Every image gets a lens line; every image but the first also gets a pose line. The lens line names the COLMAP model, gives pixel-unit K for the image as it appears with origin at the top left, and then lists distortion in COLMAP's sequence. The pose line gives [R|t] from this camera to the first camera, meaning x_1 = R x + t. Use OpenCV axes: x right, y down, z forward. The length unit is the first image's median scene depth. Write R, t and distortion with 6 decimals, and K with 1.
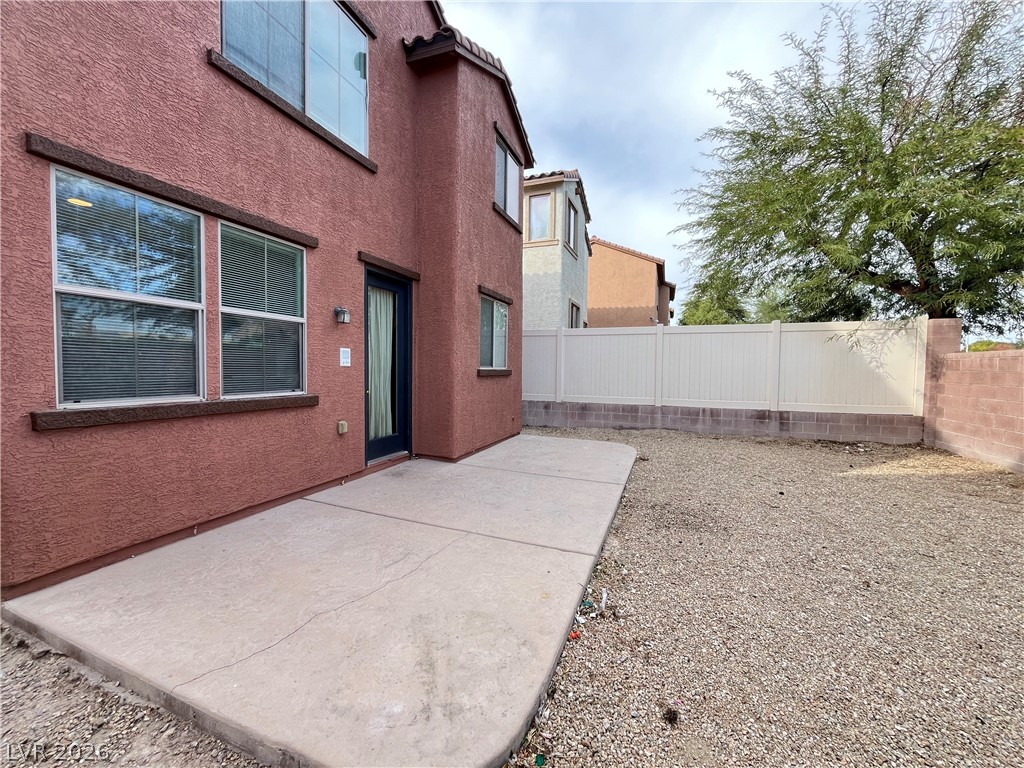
lens RADIAL K [[415.7, 0, 512.7], [0, 415.7, 384.8], [0, 0, 1]] dist [-0.002929, 0.000055]
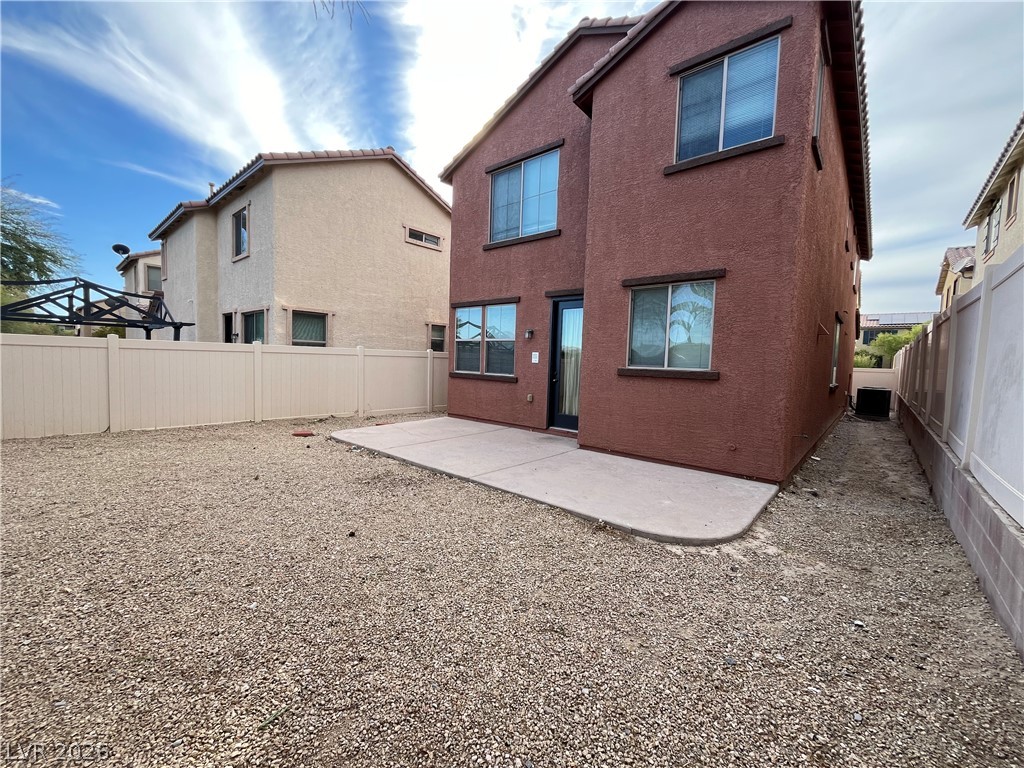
lens RADIAL K [[415.7, 0, 512.7], [0, 415.7, 384.8], [0, 0, 1]] dist [-0.002929, 0.000055]
pose [[-0.349263, 0.030564, -0.936526, 1.266363], [-0.078520, 0.994998, 0.061755, -0.055024], [0.933729, 0.095105, -0.345116, 1.554884]]
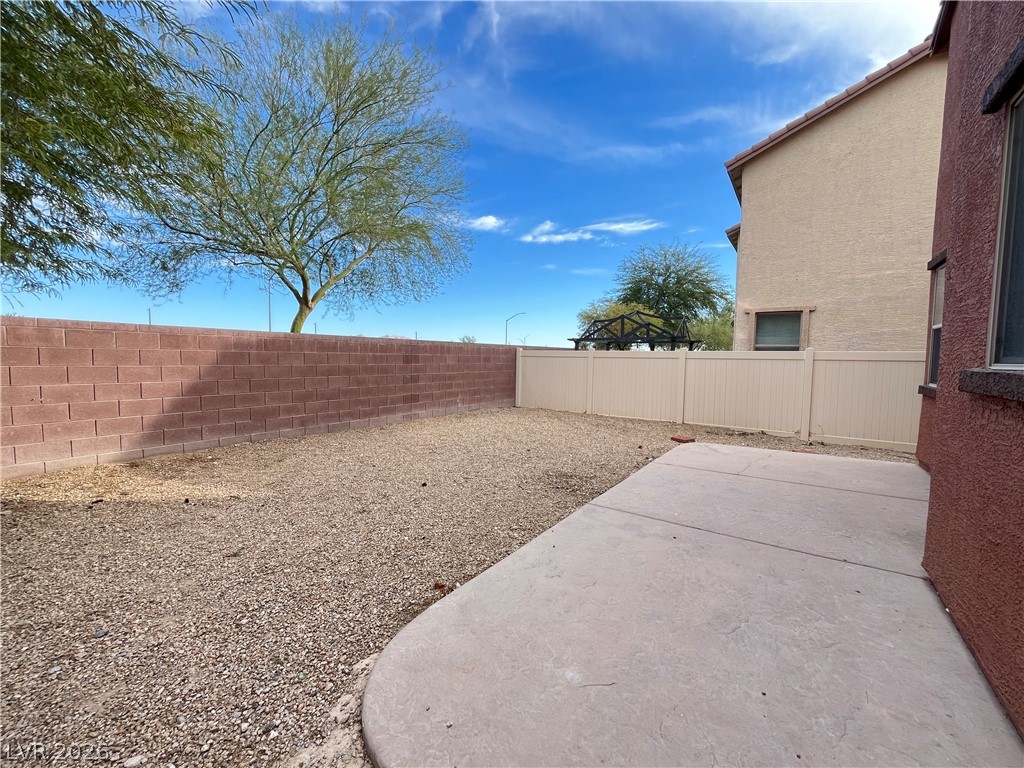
lens RADIAL K [[415.7, 0, 512.7], [0, 415.7, 384.8], [0, 0, 1]] dist [-0.002929, 0.000055]
pose [[-0.969944, -0.045071, 0.239117, 0.247849], [-0.018409, 0.993472, 0.112583, -0.077658], [-0.242631, 0.104797, -0.964442, 1.945895]]
